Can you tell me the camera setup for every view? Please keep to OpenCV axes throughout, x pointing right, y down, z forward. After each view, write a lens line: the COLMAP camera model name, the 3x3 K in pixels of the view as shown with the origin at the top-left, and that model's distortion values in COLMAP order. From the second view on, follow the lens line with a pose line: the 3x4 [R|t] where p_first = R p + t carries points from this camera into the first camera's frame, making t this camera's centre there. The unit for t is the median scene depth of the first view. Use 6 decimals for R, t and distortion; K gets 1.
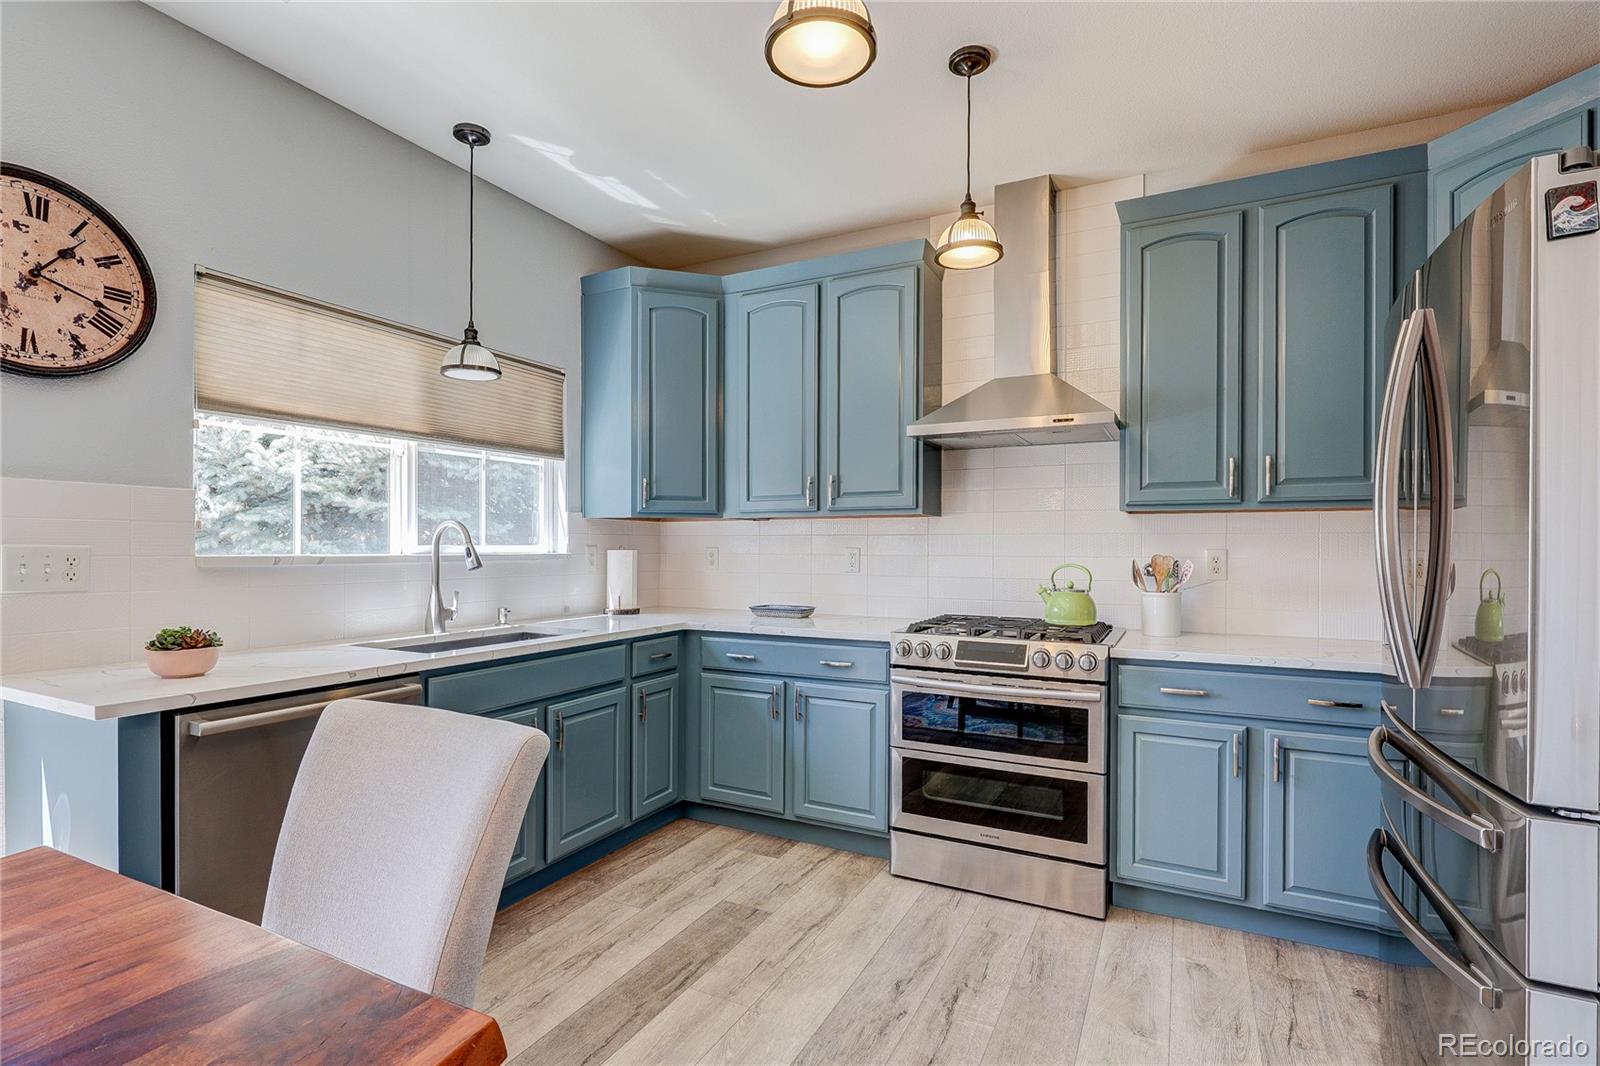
lens RADIAL K [[754.7, 0, 800.6], [0, 754.7, 554.6], [0, 0, 1]] dist [-0.002552, 0.000635]
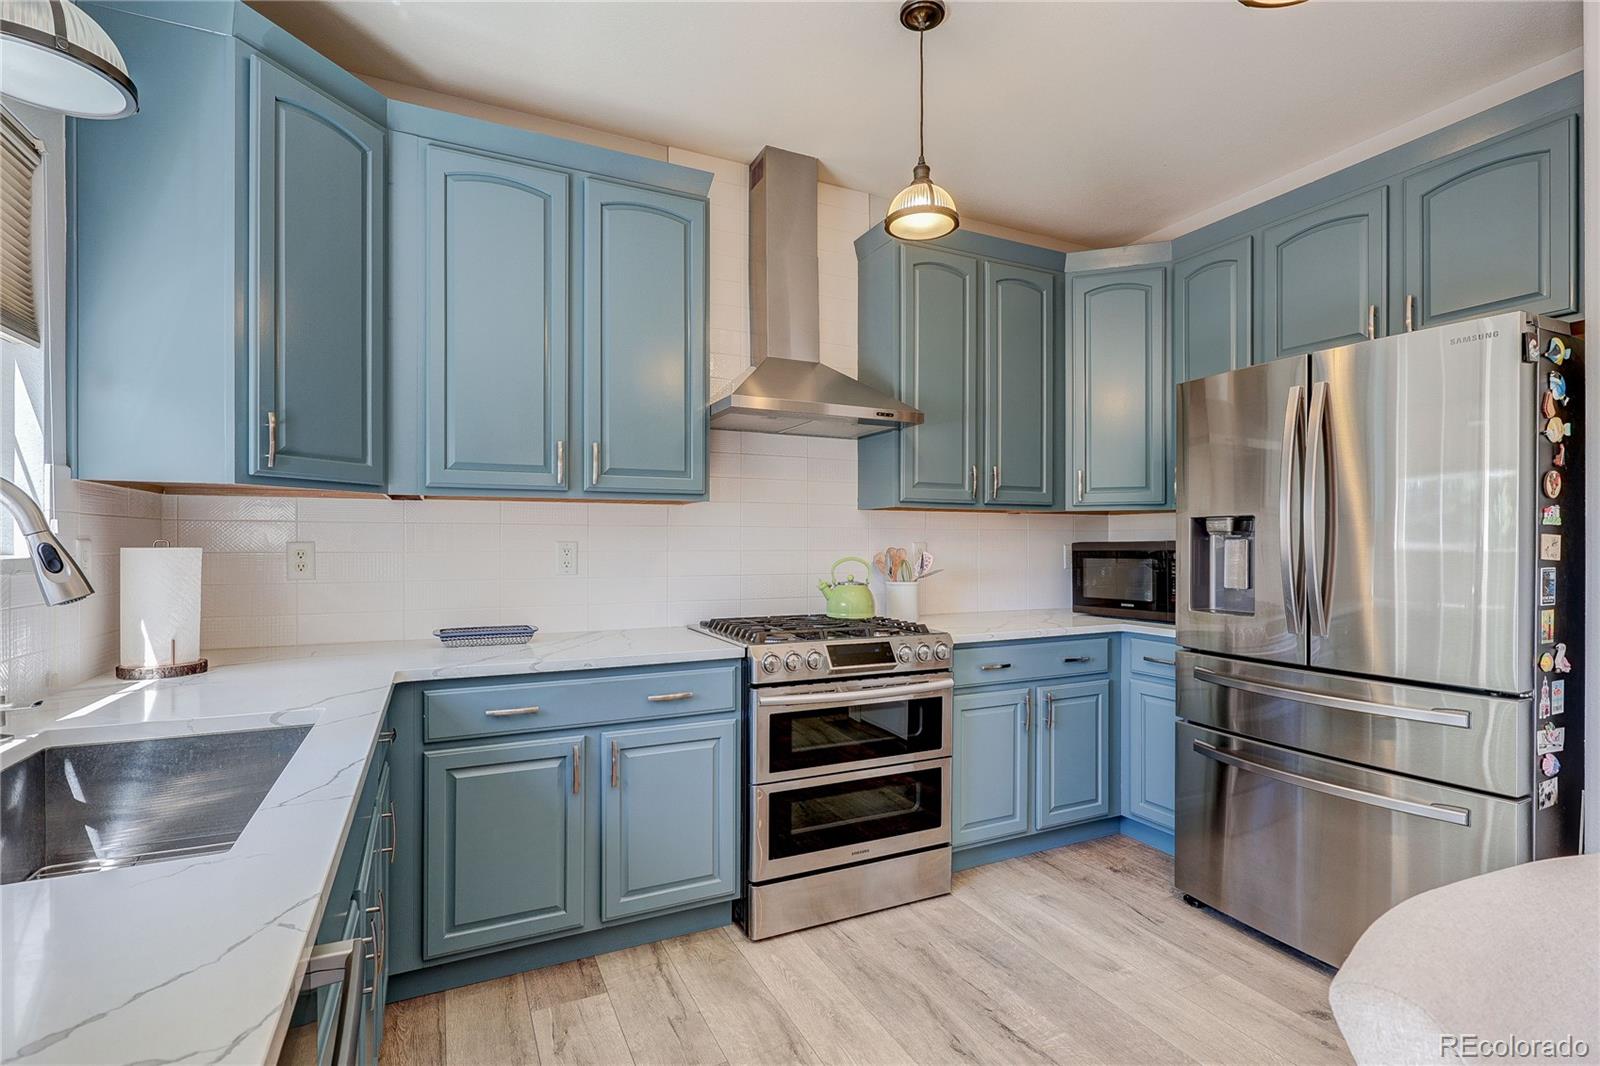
lens RADIAL K [[754.7, 0, 812.2], [0, 754.7, 546.1], [0, 0, 1]] dist [-0.002552, 0.000635]
pose [[0.599878, -0.007489, 0.800057, -0.529485], [0.006639, 0.999968, 0.004382, -0.008575], [-0.800064, 0.002683, 0.599909, 0.492040]]
